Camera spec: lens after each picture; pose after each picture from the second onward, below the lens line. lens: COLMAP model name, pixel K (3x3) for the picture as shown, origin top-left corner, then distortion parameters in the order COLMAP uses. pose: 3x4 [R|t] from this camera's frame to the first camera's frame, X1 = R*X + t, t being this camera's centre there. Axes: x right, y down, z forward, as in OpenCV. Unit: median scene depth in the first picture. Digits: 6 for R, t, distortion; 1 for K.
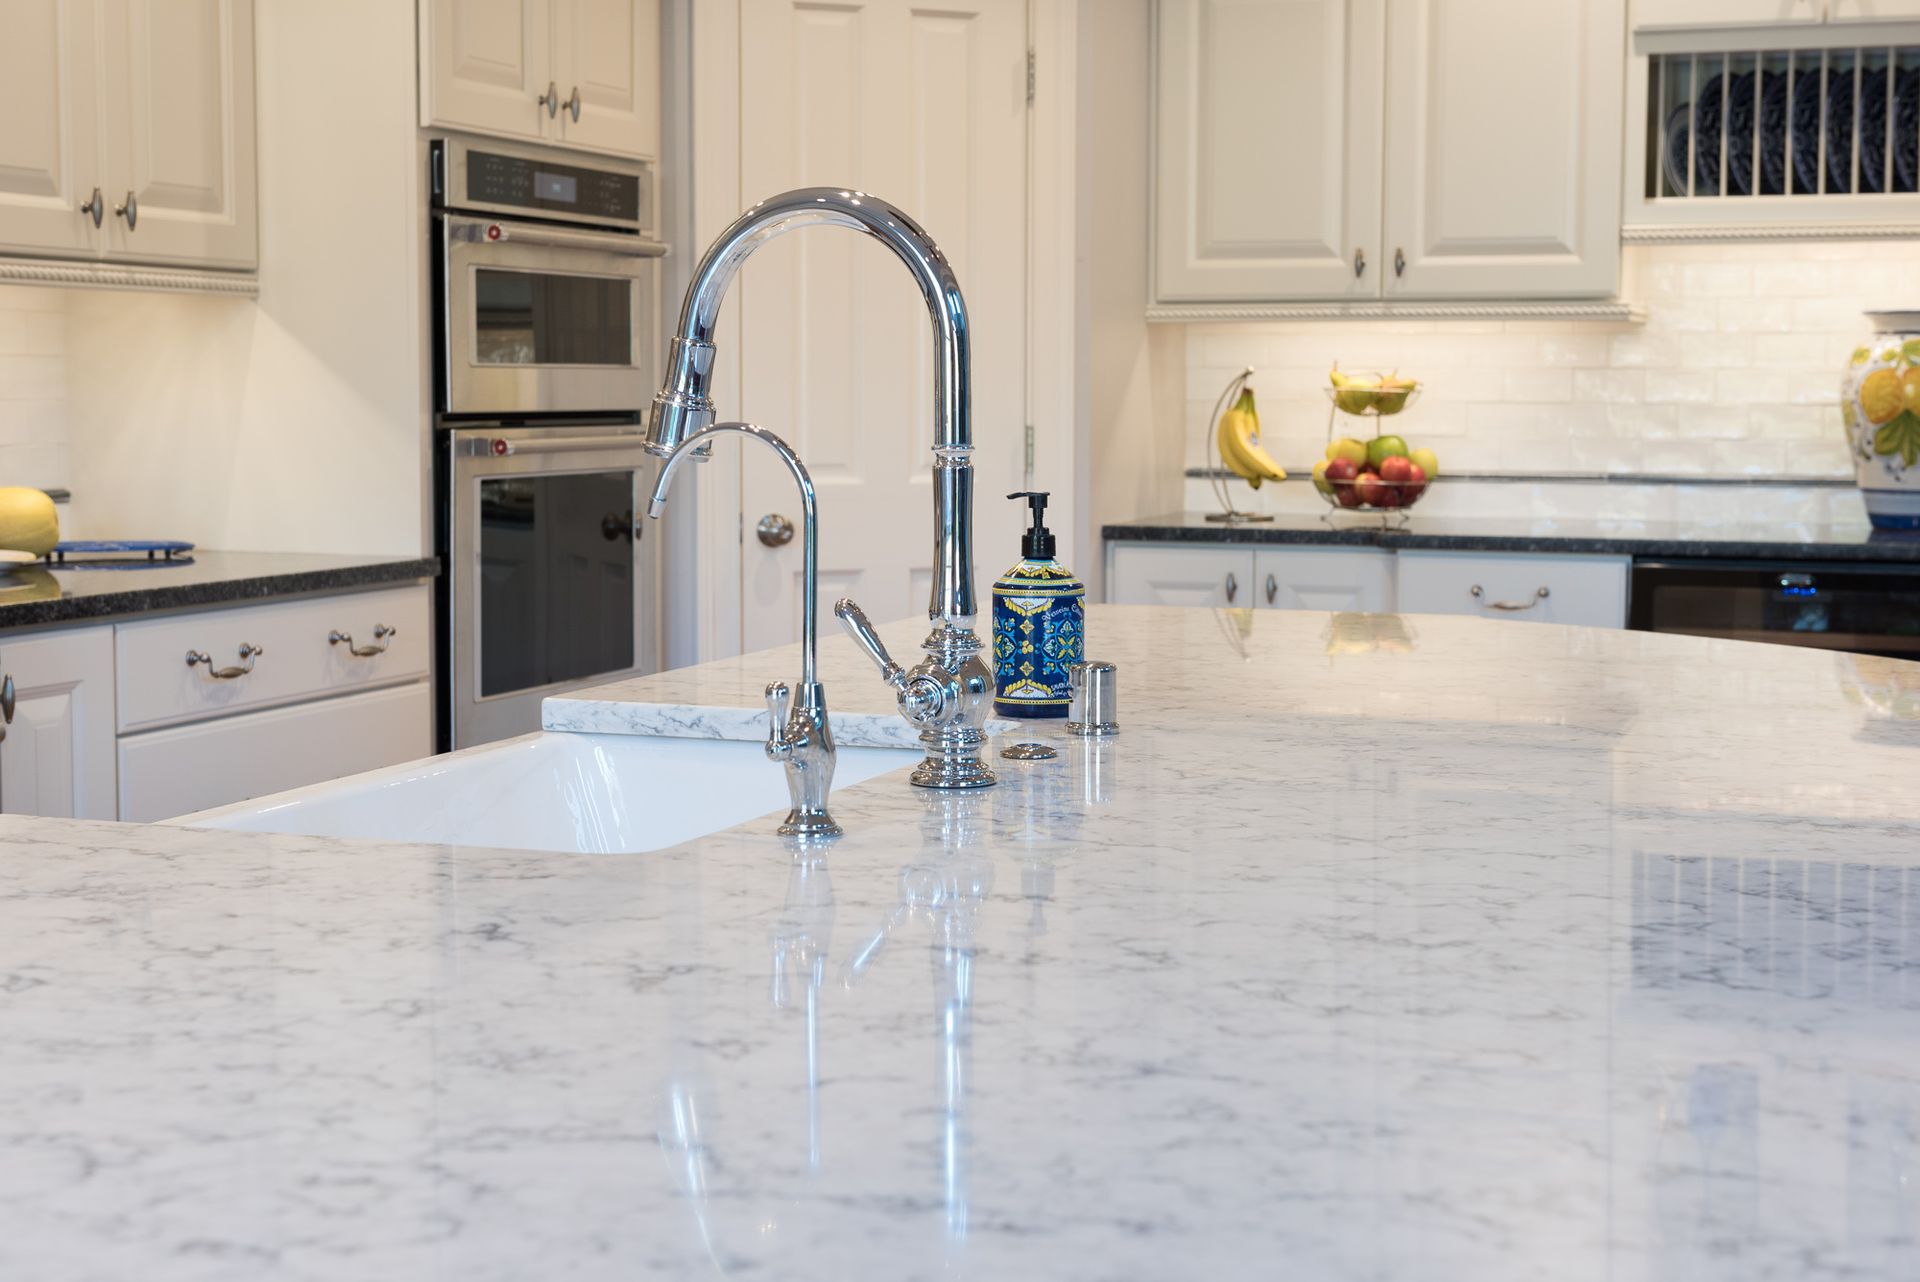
lens RADIAL K [[2858.6, 0, 960.0], [0, 2858.6, 641.0], [0, 0, 1]] dist [-0.001163, -0.041636]
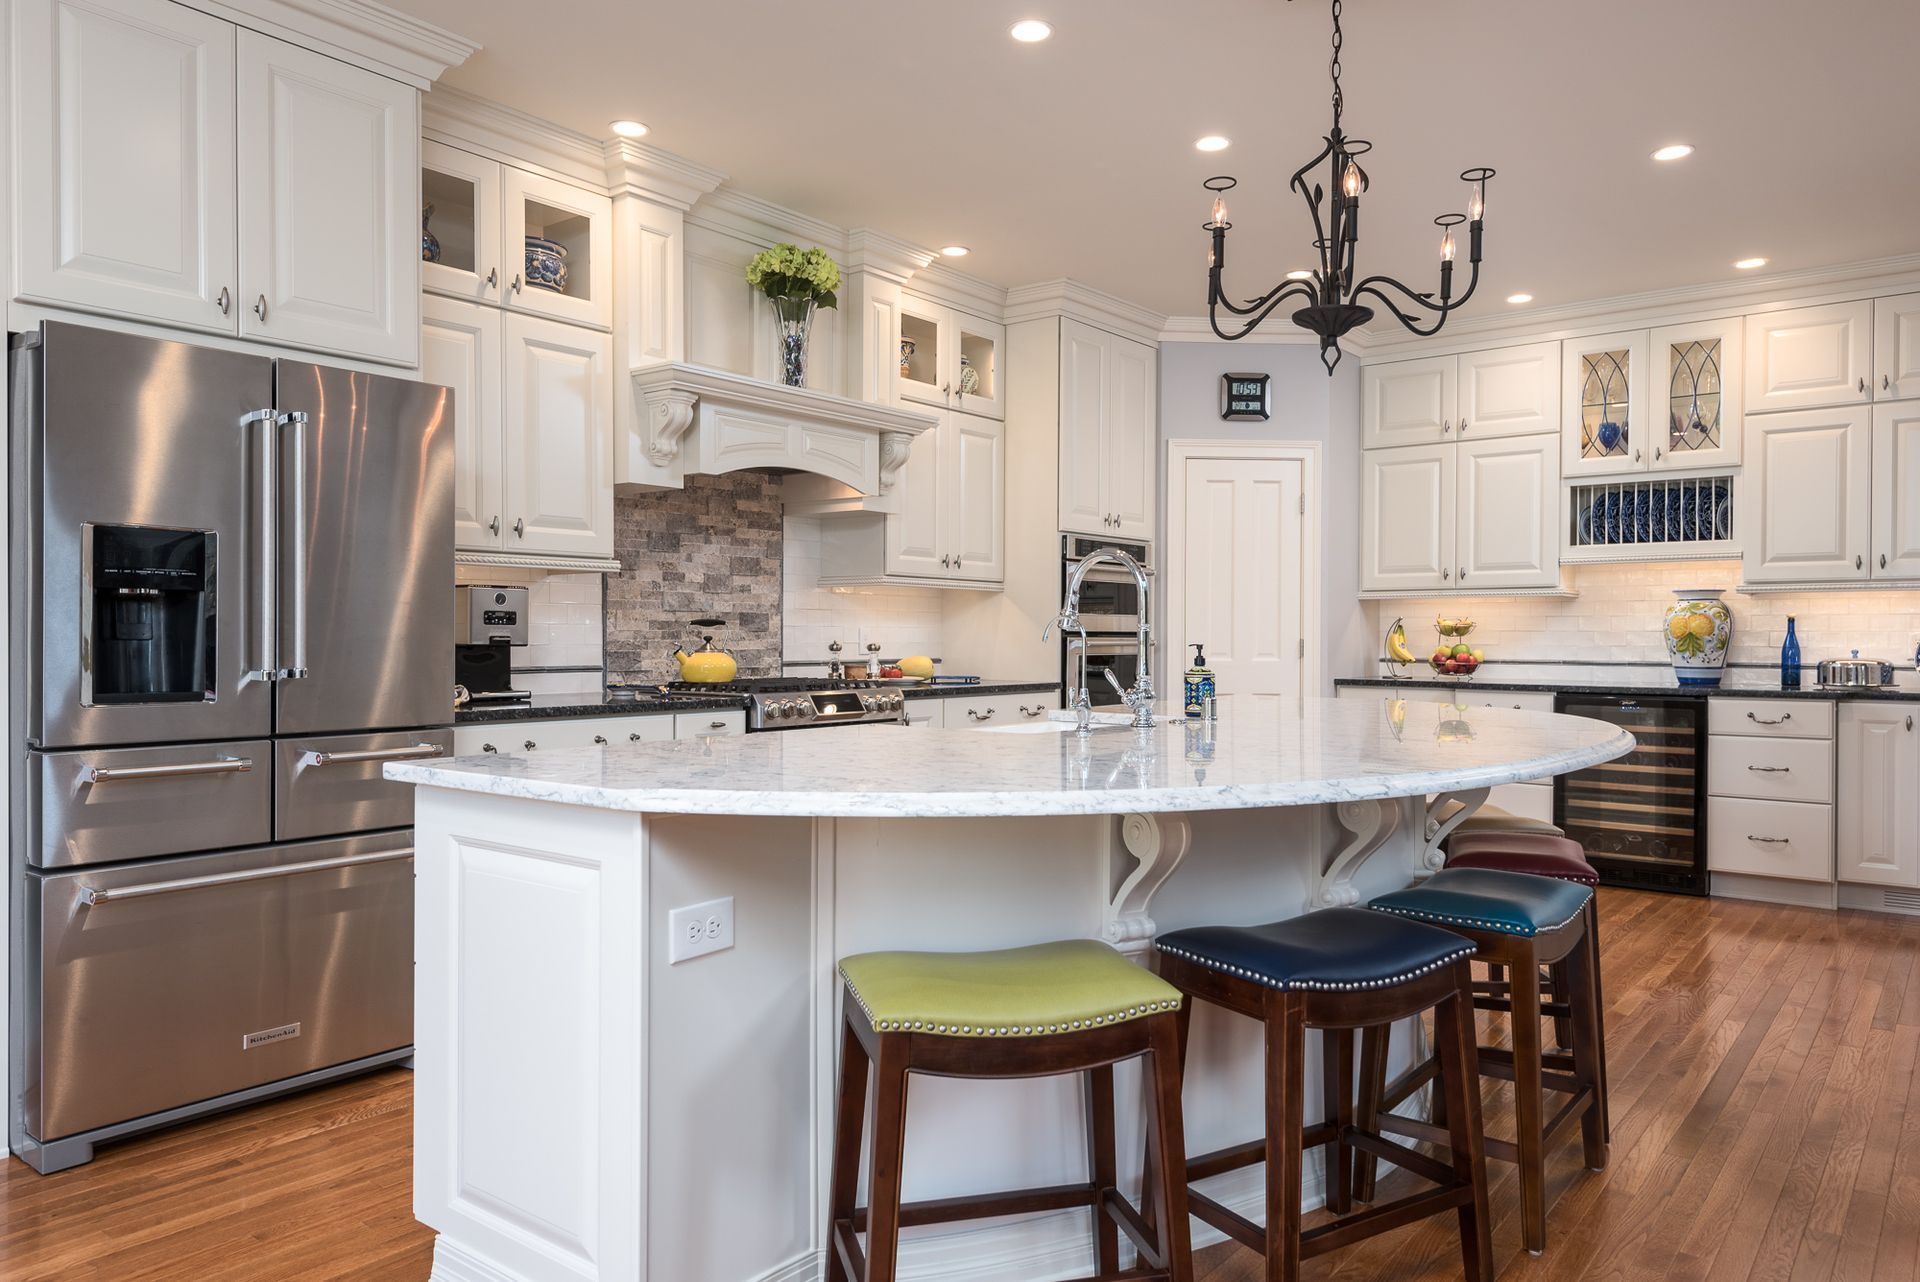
lens RADIAL K [[1268.3, 0, 950.1], [0, 1268.3, 650.0], [0, 0, 1]] dist [0.006213, -0.005268]
pose [[0.945535, 0.003351, -0.325503, 0.096954], [-0.029446, 0.996728, -0.075276, 0.029218], [0.324185, 0.080761, 0.942540, -0.173207]]
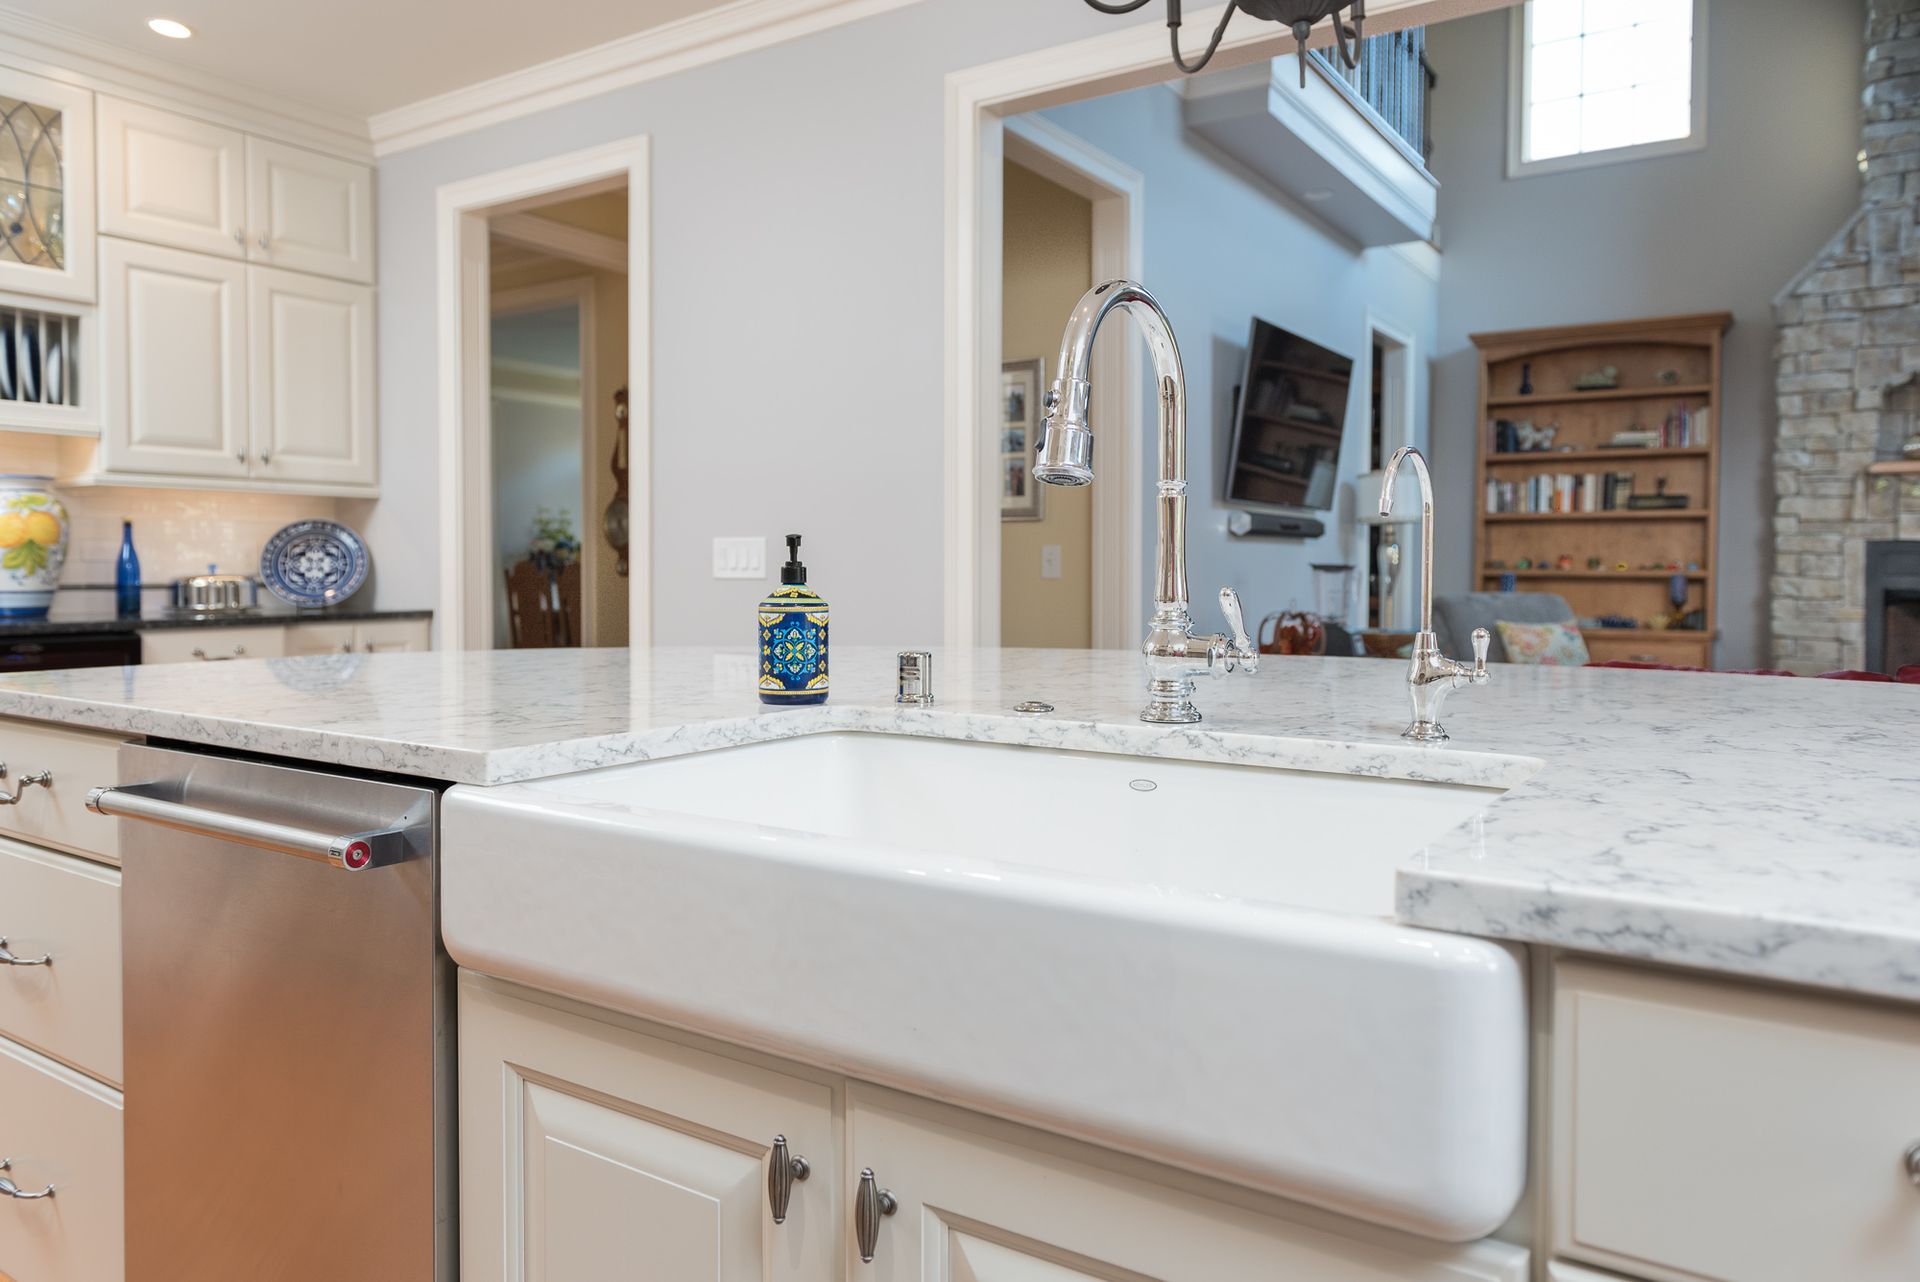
lens RADIAL K [[1295.7, 0, 957.7], [0, 1295.7, 590.7], [0, 0, 1]] dist [0.003619, -0.003435]
pose [[0.232856, -0.020717, 0.972291, -0.238636], [0.087930, 0.996127, 0.000166, -0.008574], [-0.968528, 0.085455, 0.233775, 0.346475]]
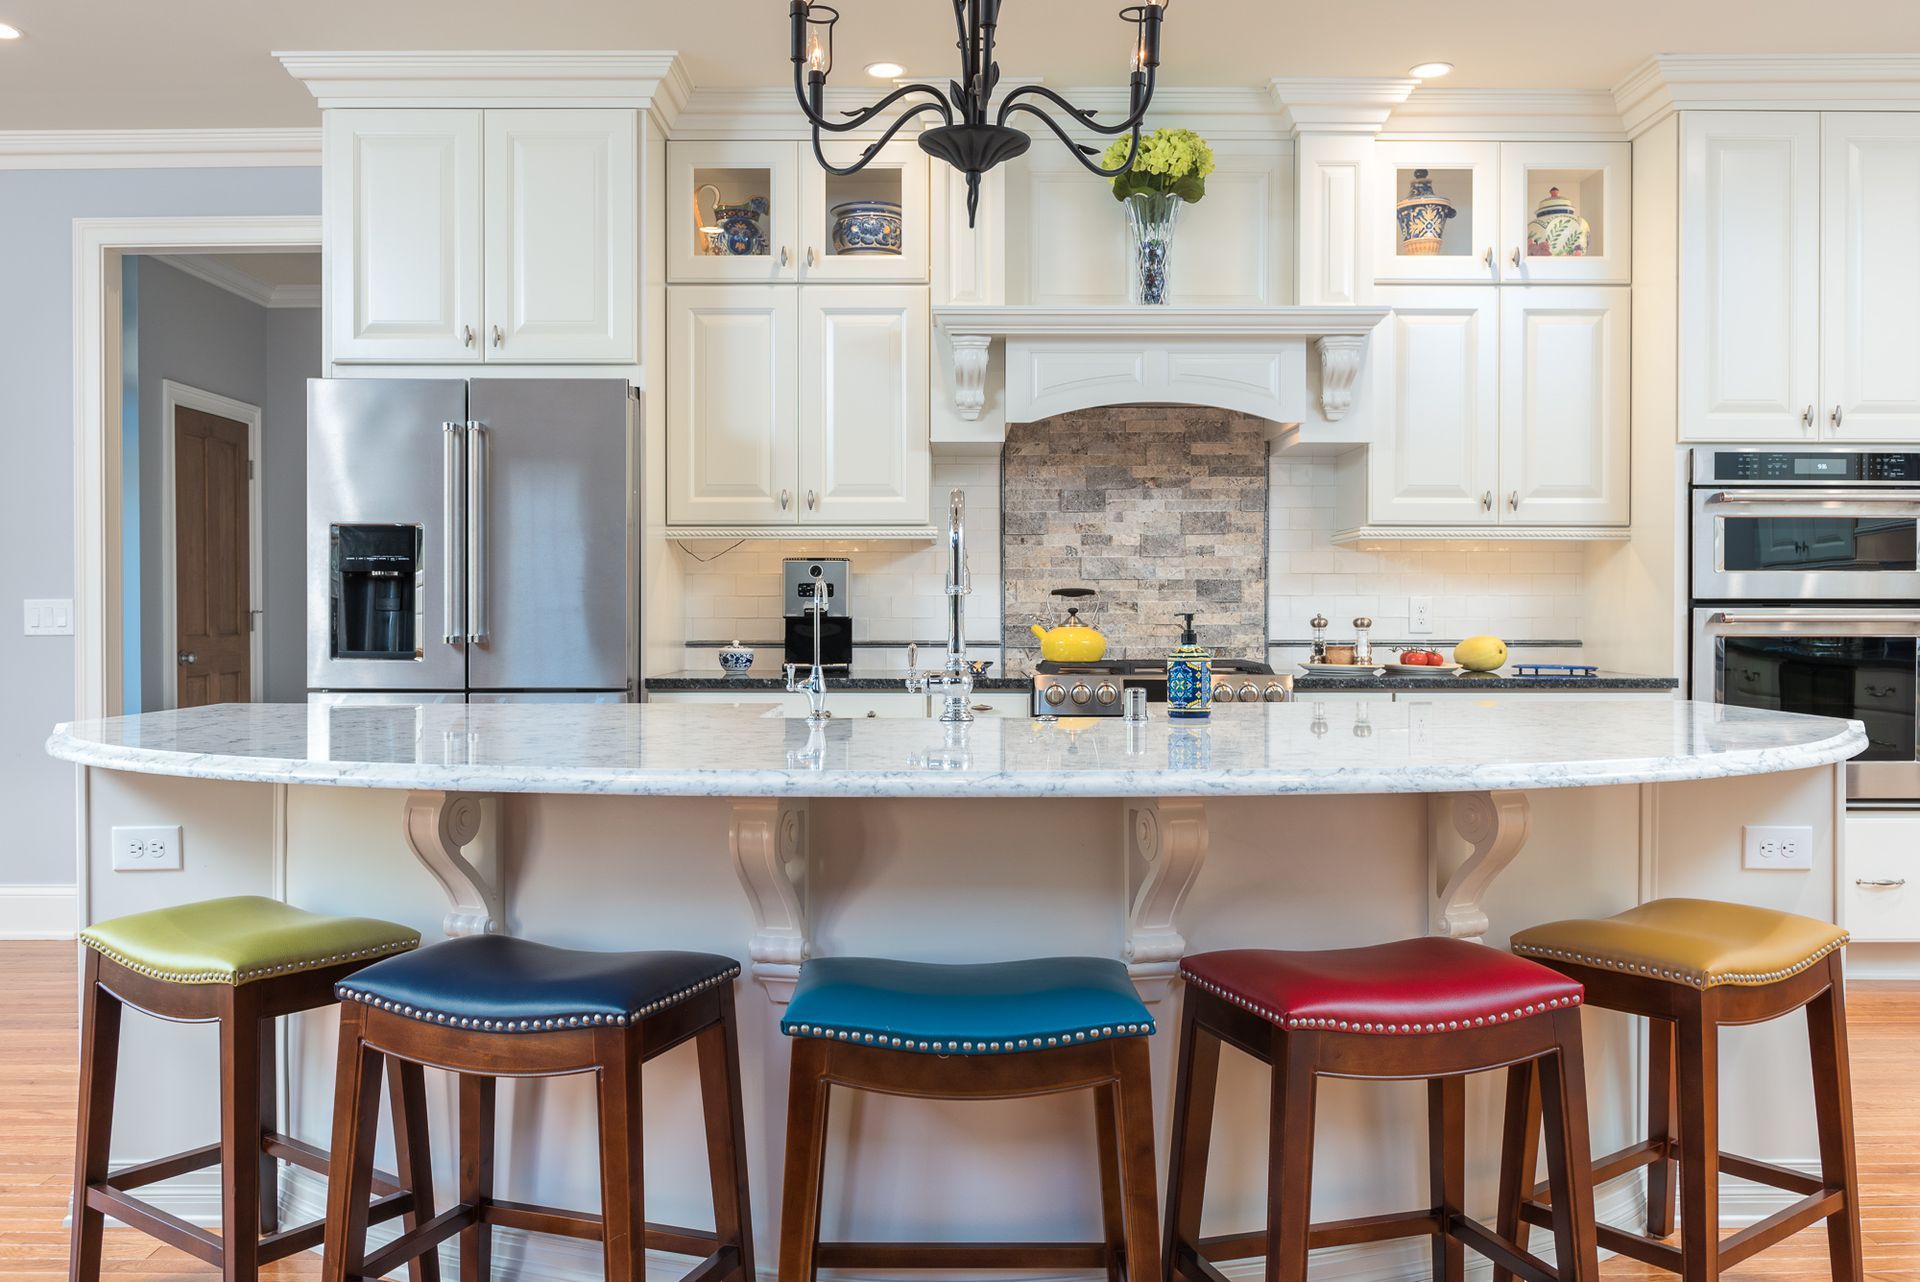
lens RADIAL K [[1567.2, 0, 944.6], [0, 1567.2, 625.5], [0, 0, 1]] dist [-0.000300, -0.011062]
pose [[0.342433, 0.003946, -0.939534, 0.479358], [-0.083990, 0.996116, -0.026428, 0.002077], [0.935781, 0.087961, 0.341434, 0.182885]]
